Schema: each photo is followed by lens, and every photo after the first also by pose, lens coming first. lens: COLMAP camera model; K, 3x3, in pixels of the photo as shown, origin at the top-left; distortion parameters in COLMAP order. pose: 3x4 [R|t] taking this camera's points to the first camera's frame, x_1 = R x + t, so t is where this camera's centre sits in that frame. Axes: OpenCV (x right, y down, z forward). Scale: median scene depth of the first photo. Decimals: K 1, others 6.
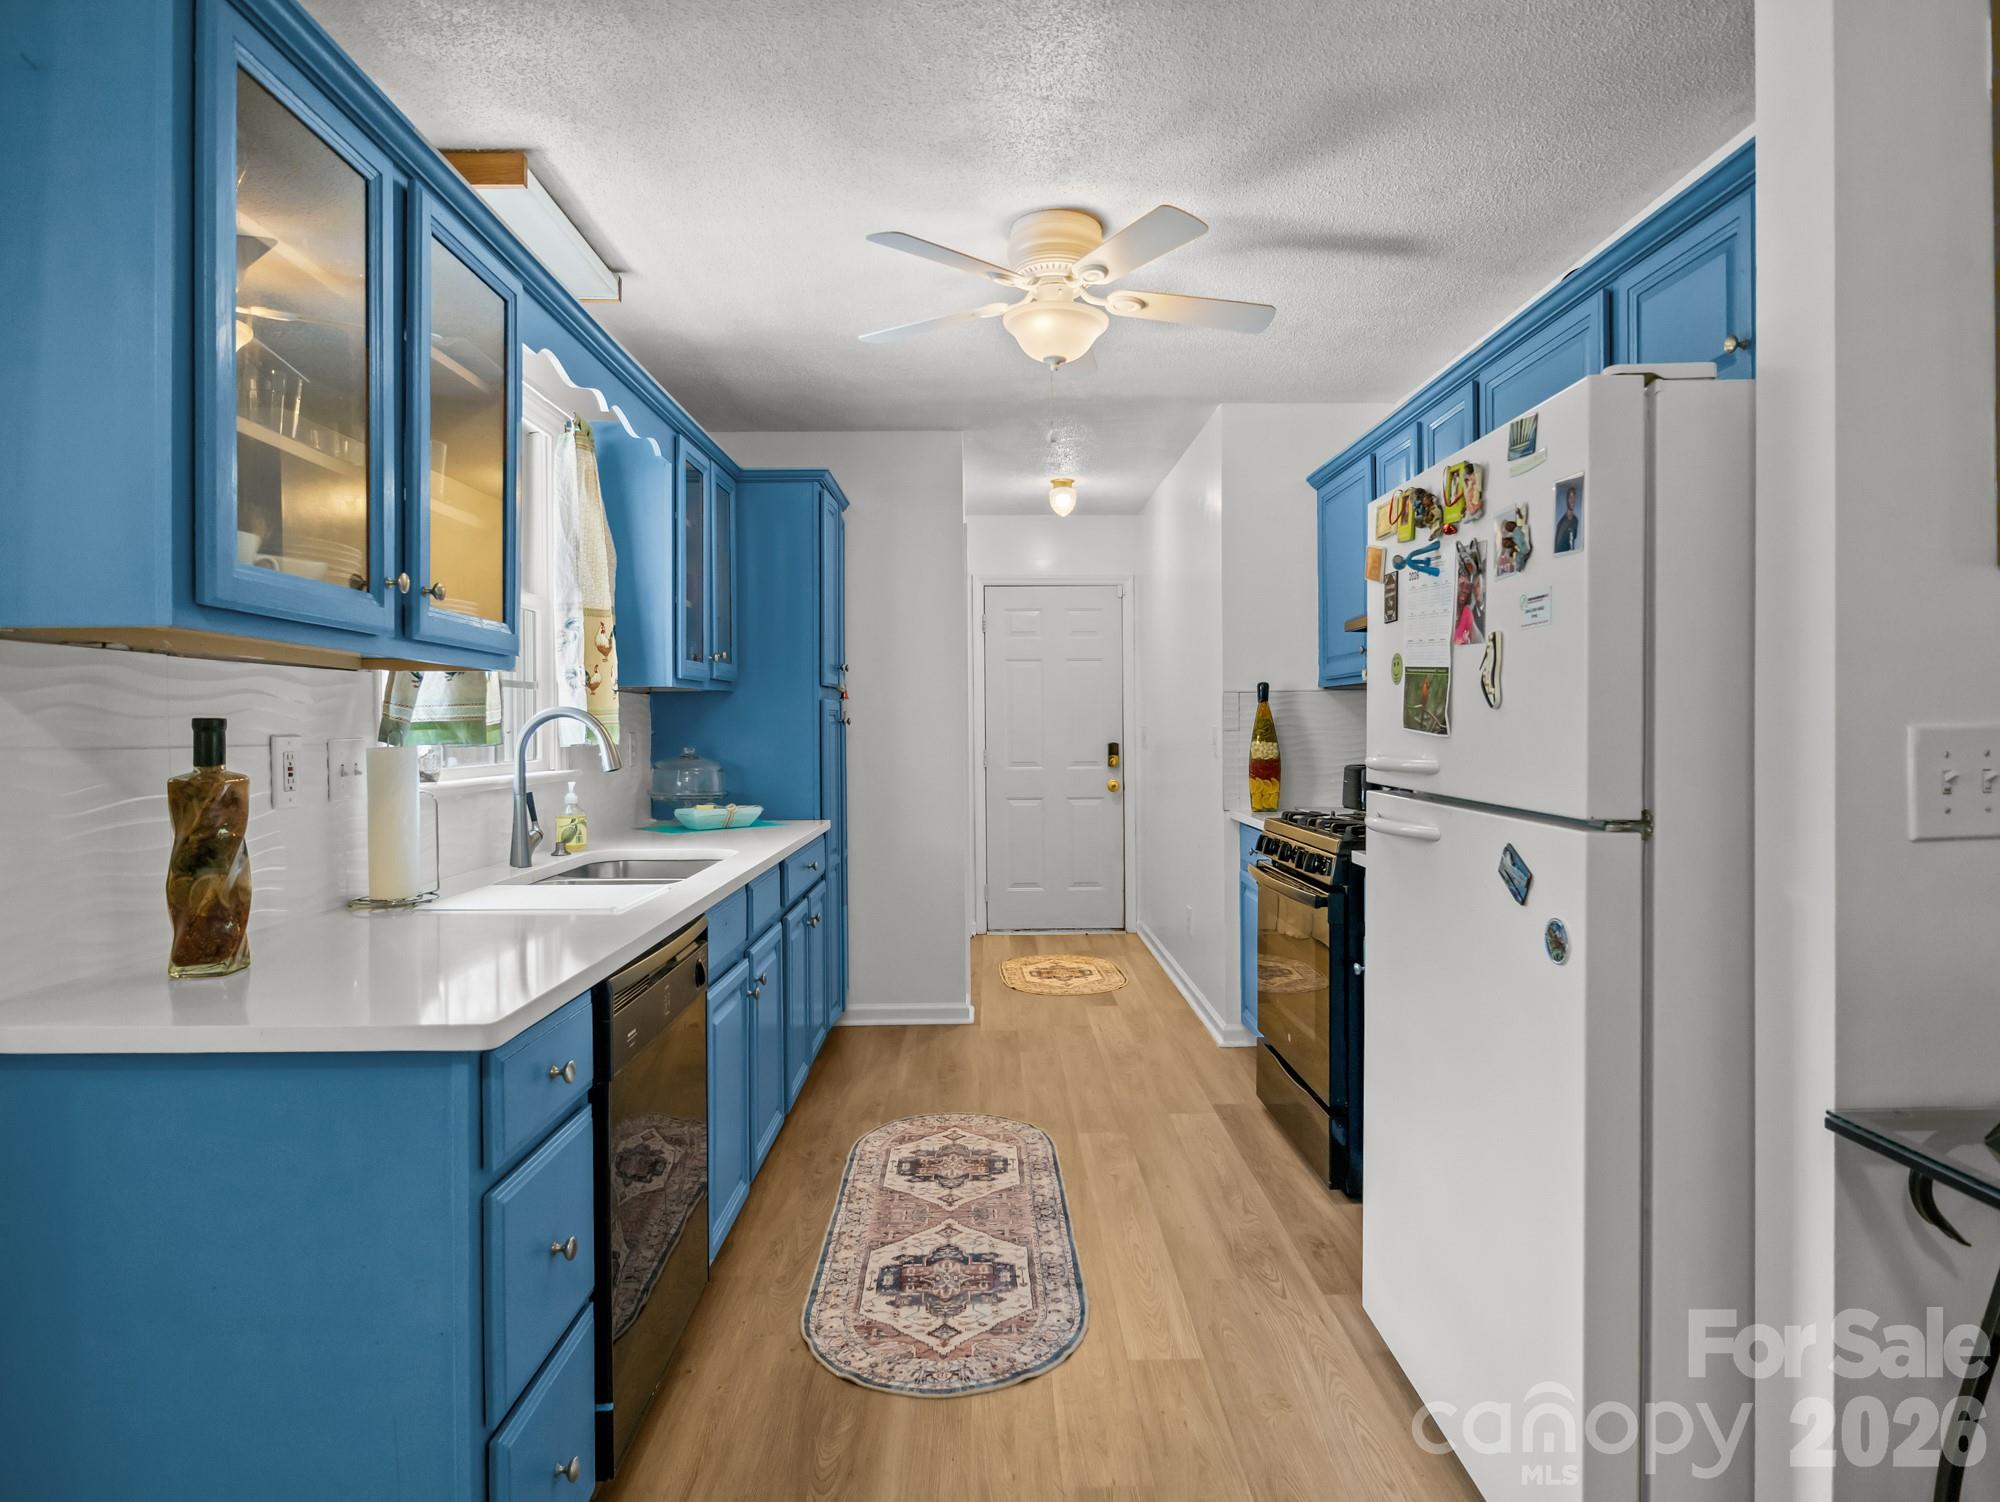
lens RADIAL K [[1142.1, 0, 1005.9], [0, 1142.1, 739.7], [0, 0, 1]] dist [-0.013869, 0.003764]
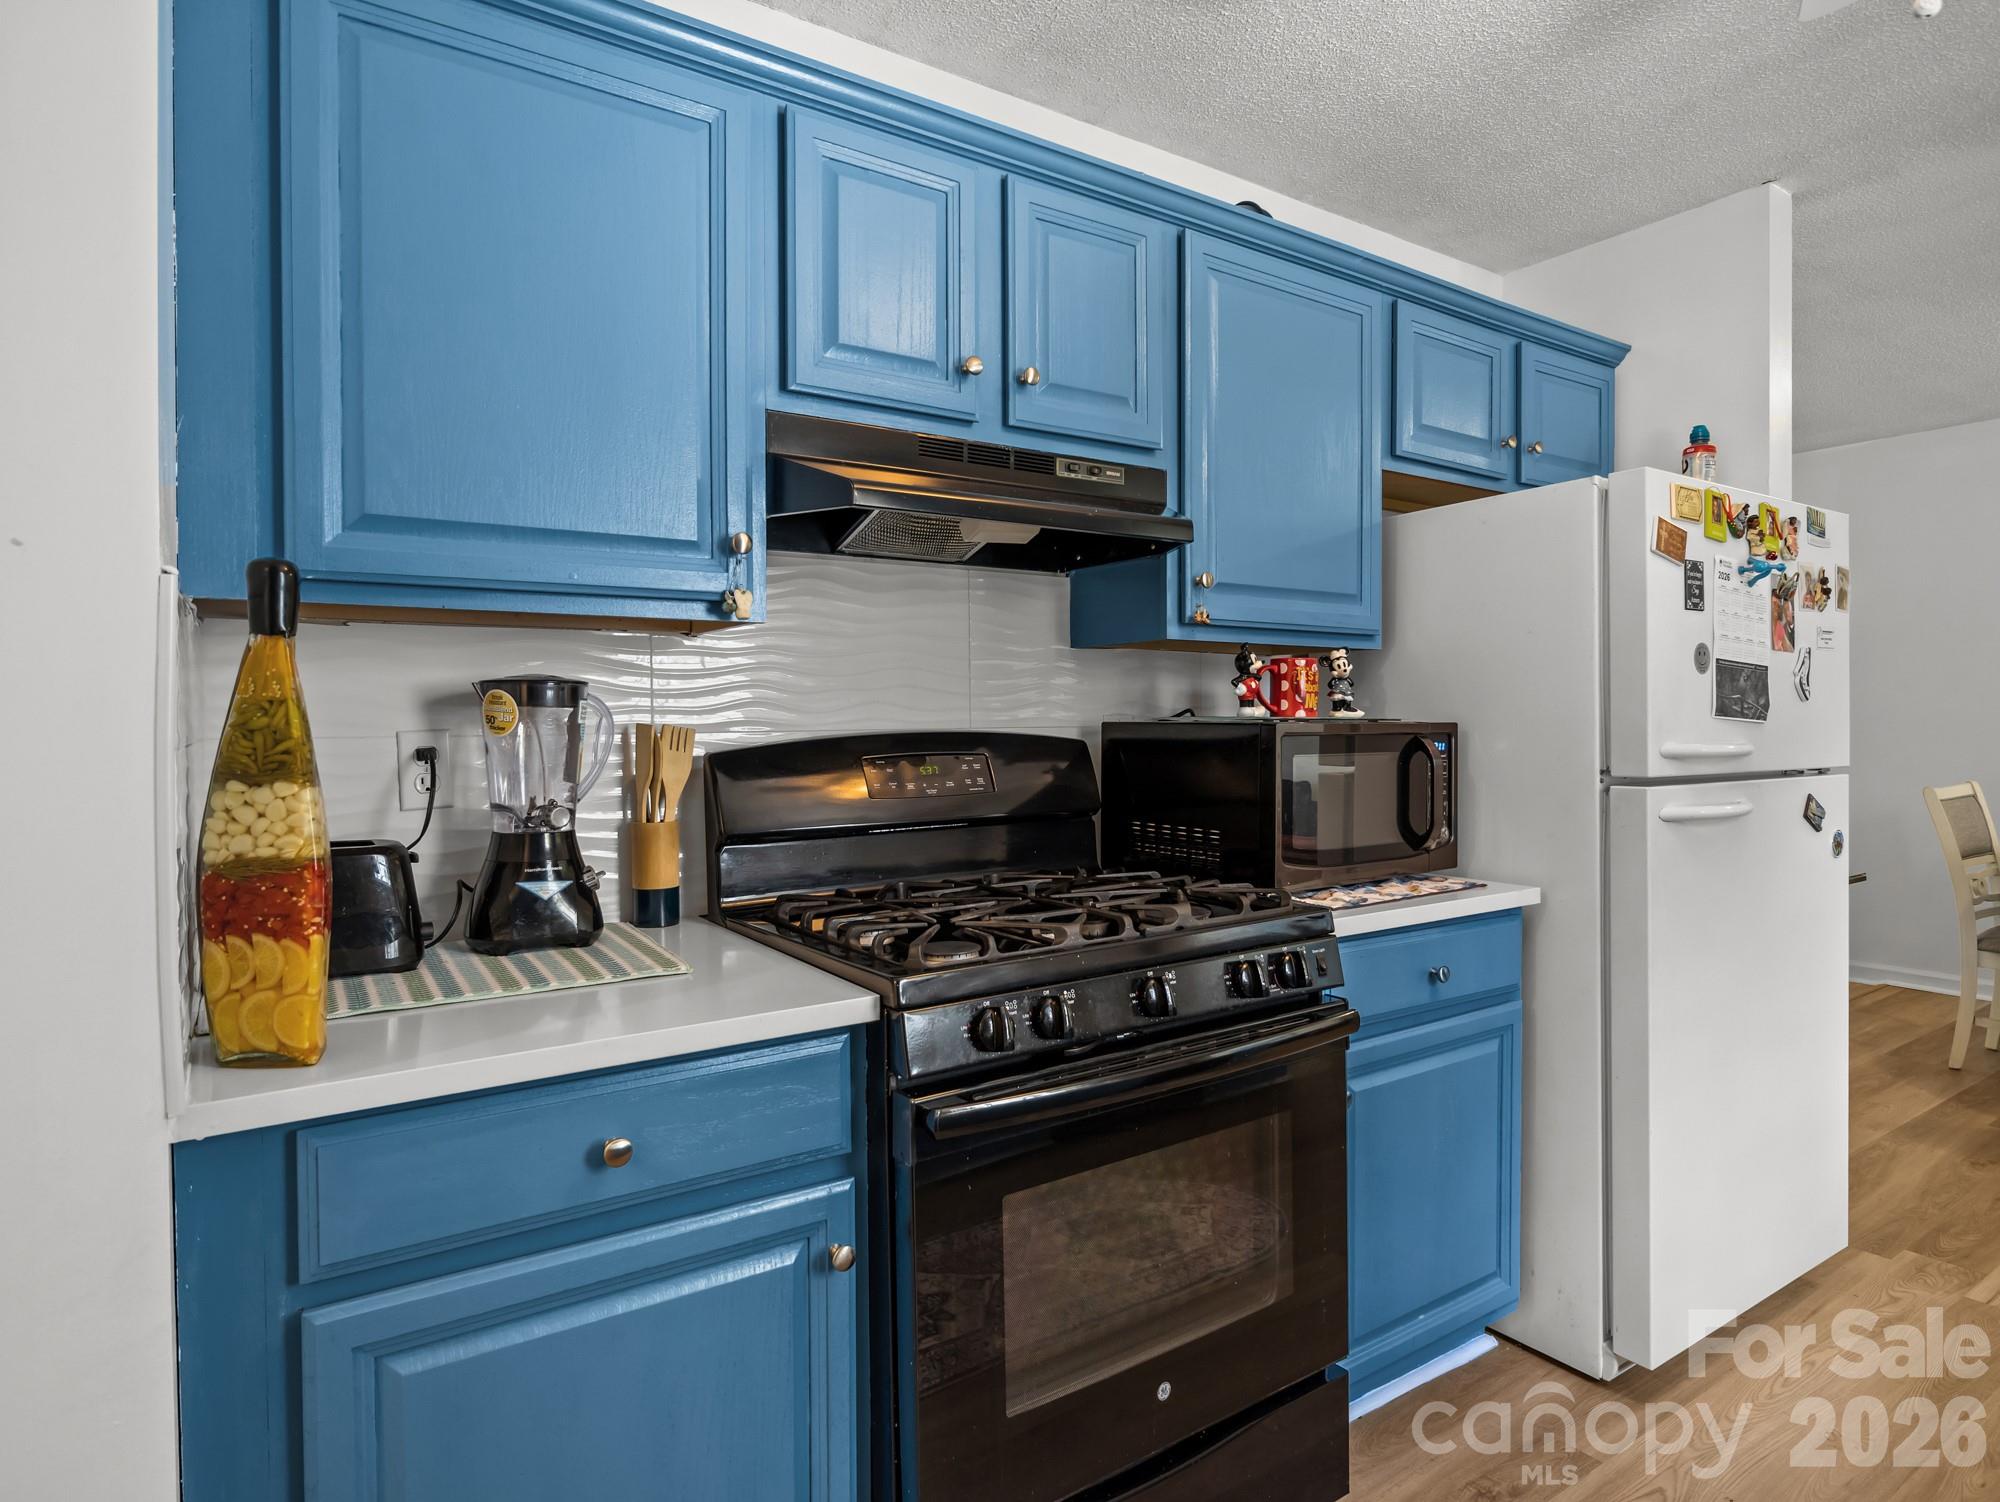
lens RADIAL K [[1142.1, 0, 996.9], [0, 1142.1, 738.9], [0, 0, 1]] dist [-0.013869, 0.003764]
pose [[-0.546218, -0.001524, 0.837641, -0.140641], [0.020590, 0.999672, 0.015245, -0.016053], [-0.837390, 0.025574, -0.546008, 1.799483]]
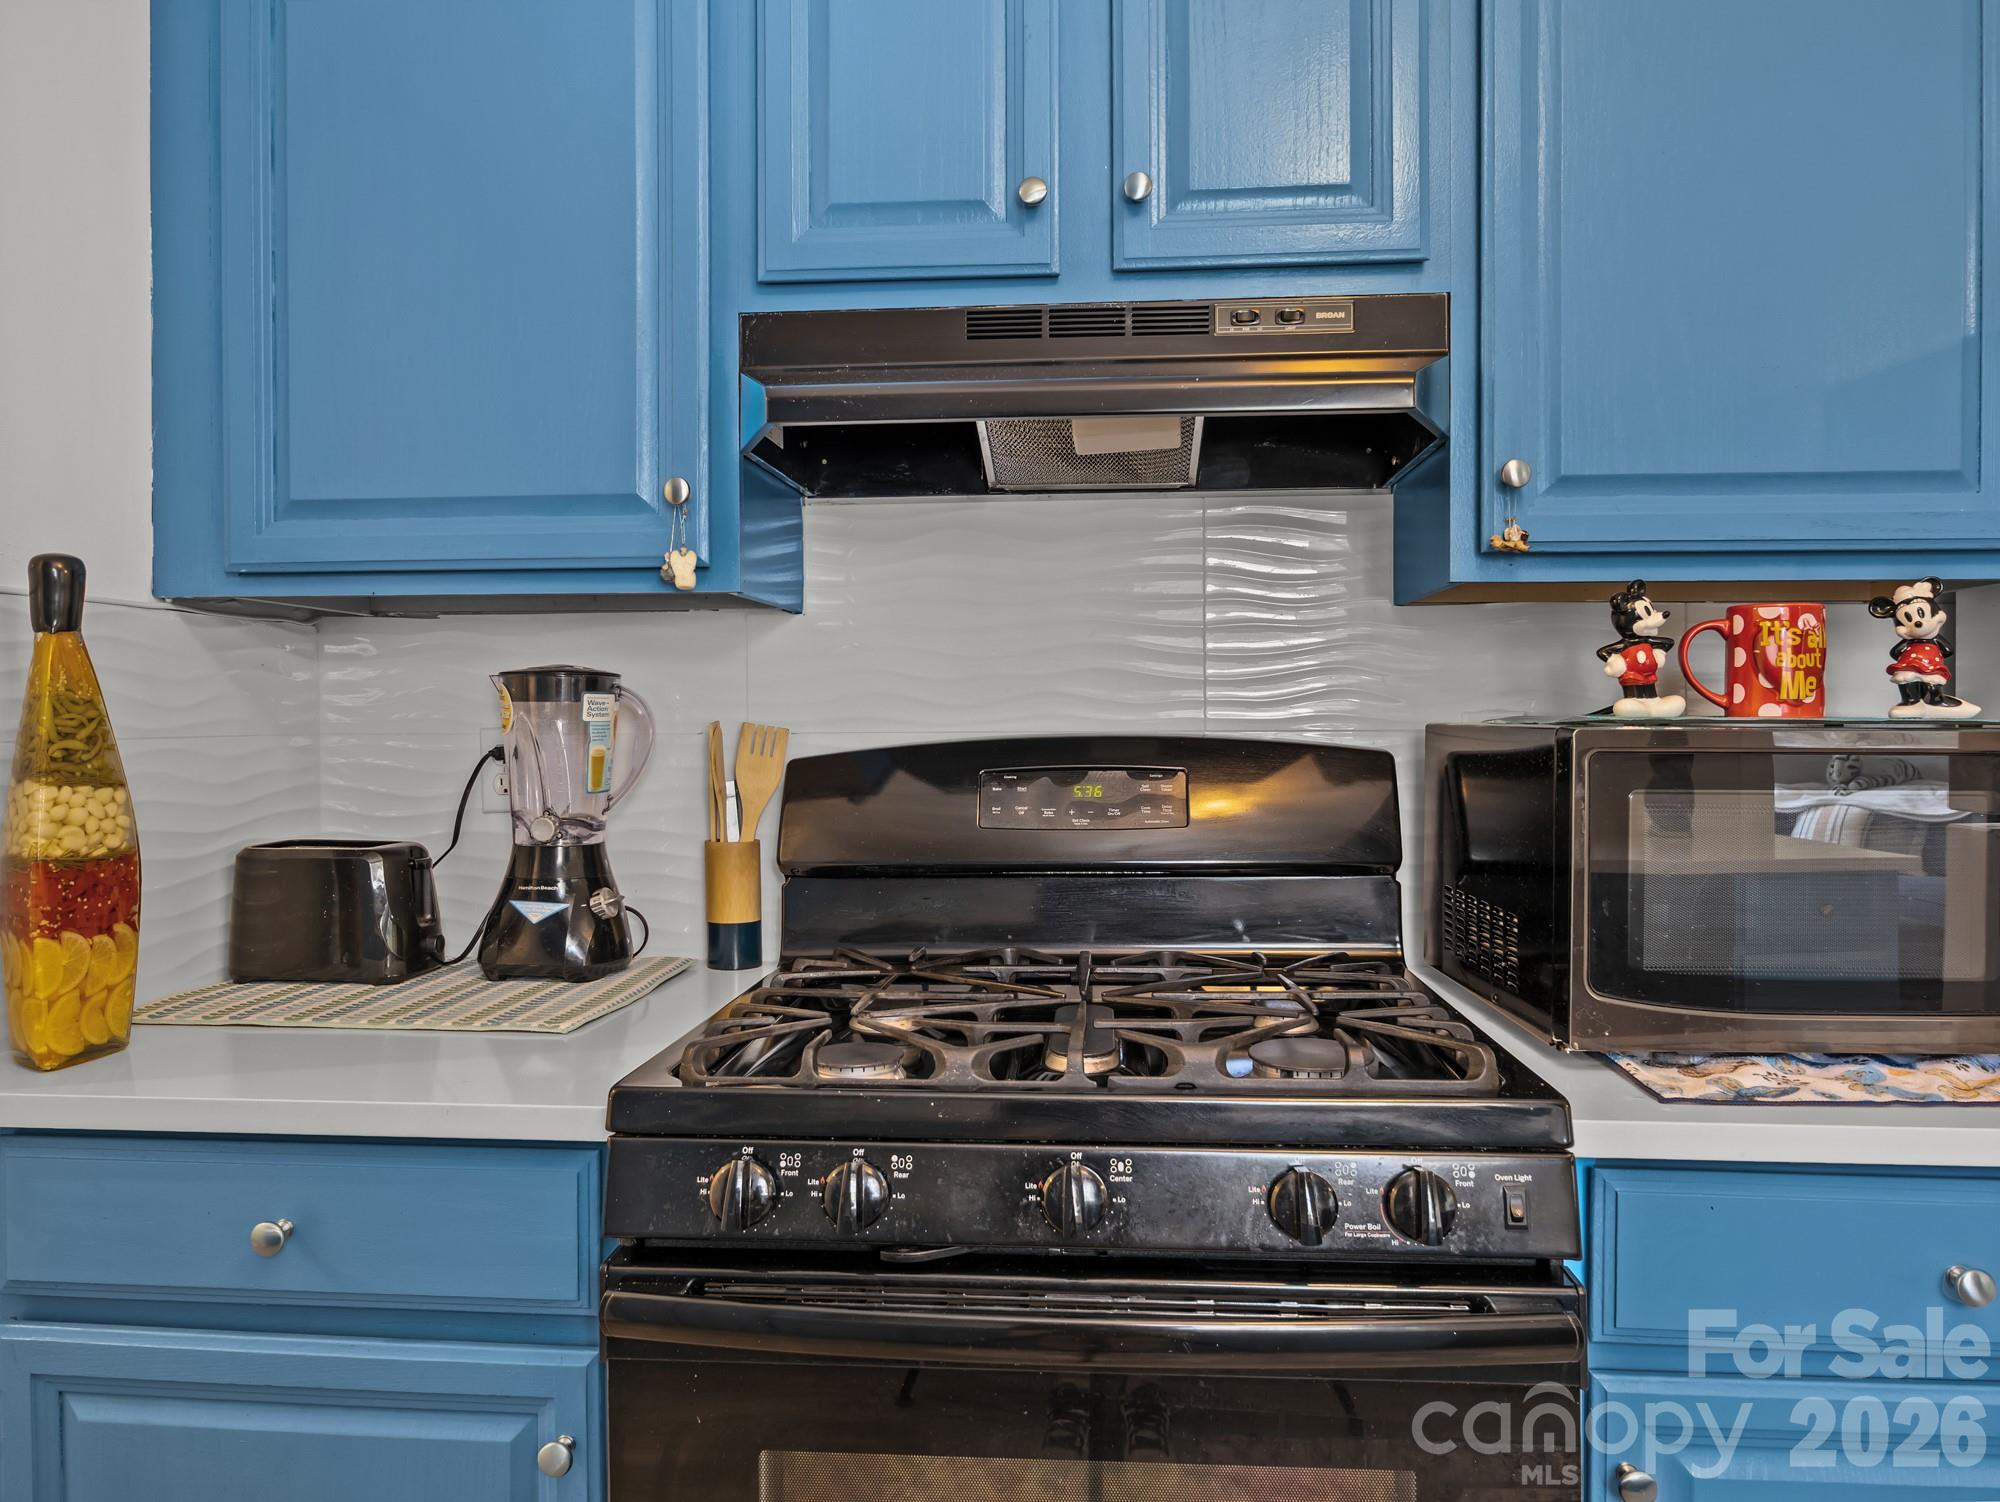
lens RADIAL K [[1318.1, 0, 997.0], [0, 1318.1, 733.9], [0, 0, 1]] dist [-0.010066, -0.000773]
pose [[0.092150, -0.003994, 0.995737, -0.084444], [0.012190, 0.999922, 0.002883, -0.013024], [-0.995671, 0.011873, 0.092191, 1.365041]]
